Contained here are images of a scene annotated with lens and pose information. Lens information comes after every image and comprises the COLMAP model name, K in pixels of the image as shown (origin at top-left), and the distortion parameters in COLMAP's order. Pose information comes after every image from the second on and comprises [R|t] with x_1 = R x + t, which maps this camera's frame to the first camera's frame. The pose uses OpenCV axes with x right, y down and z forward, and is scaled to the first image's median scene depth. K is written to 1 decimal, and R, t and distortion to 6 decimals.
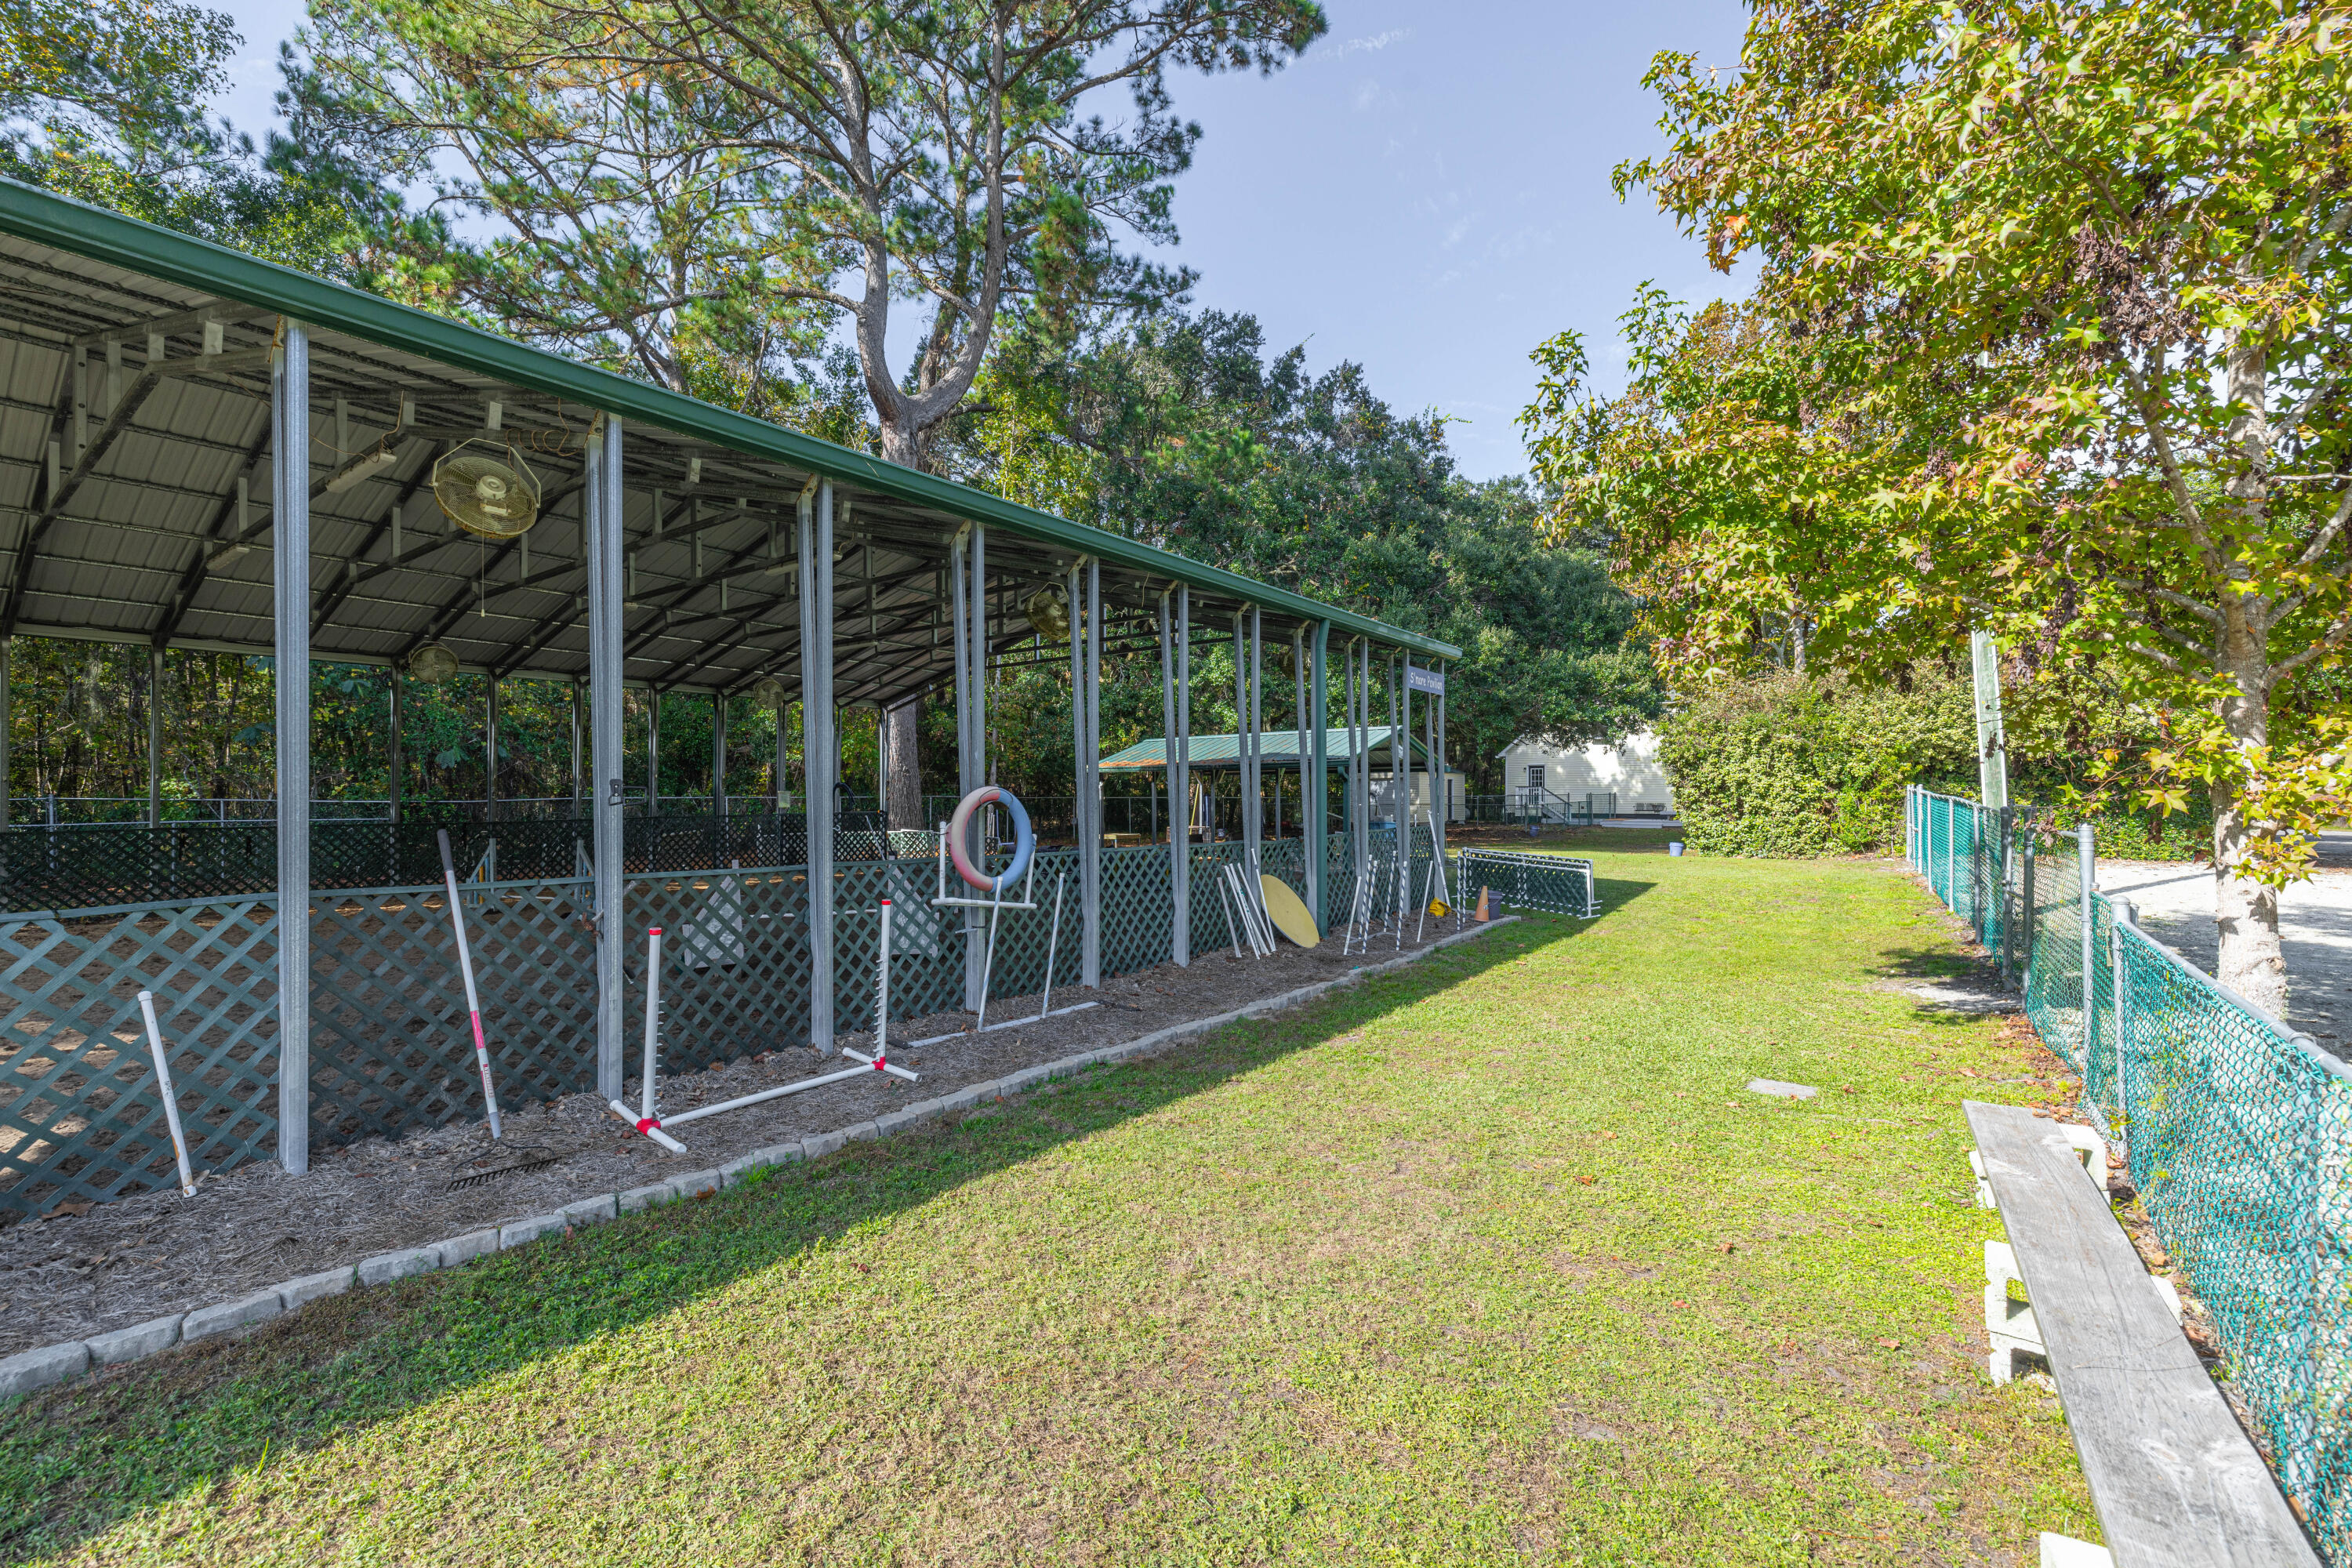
lens RADIAL K [[988.2, 0, 1176.0], [0, 988.2, 784.0], [0, 0, 1]] dist [-0.000637, 0.000319]
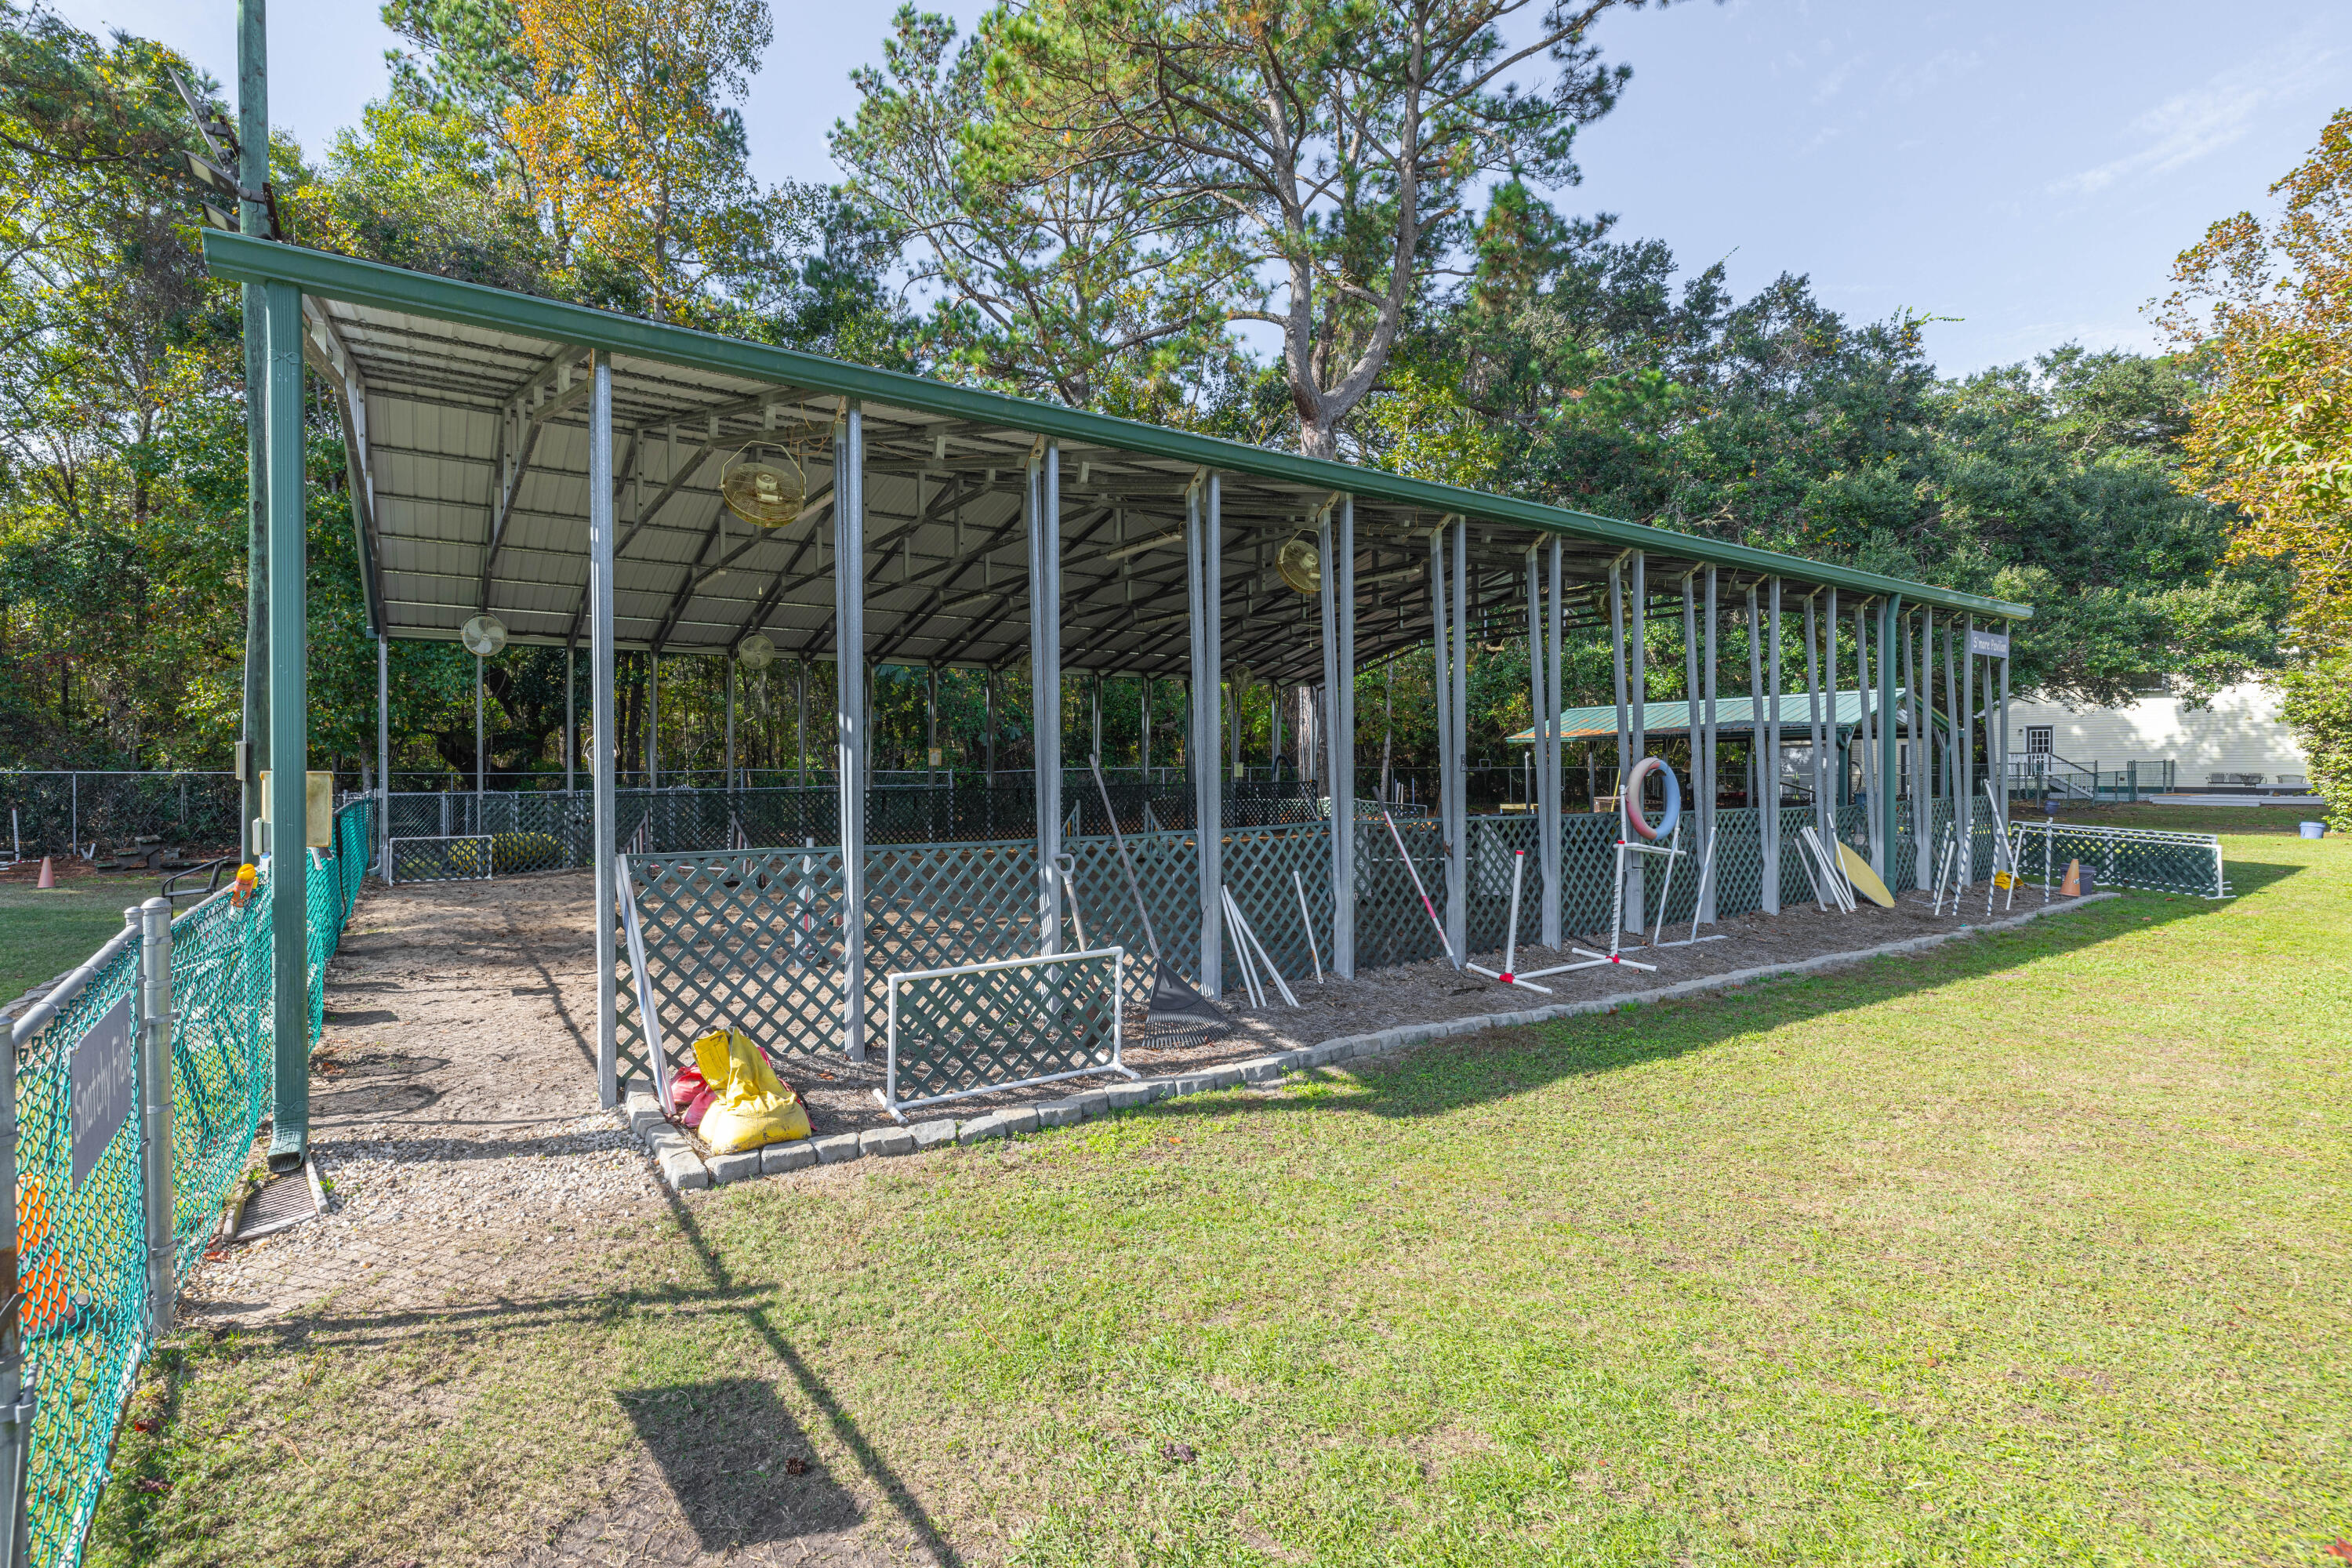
lens RADIAL K [[1015.5, 0, 1050.4], [0, 1015.5, 772.6], [0, 0, 1]] dist [-0.001007, 0.000951]
pose [[0.921913, 0.004276, -0.387373, -0.100761], [0.004088, 0.999776, 0.020765, -0.001890], [0.387375, -0.020728, 0.921689, -0.130327]]
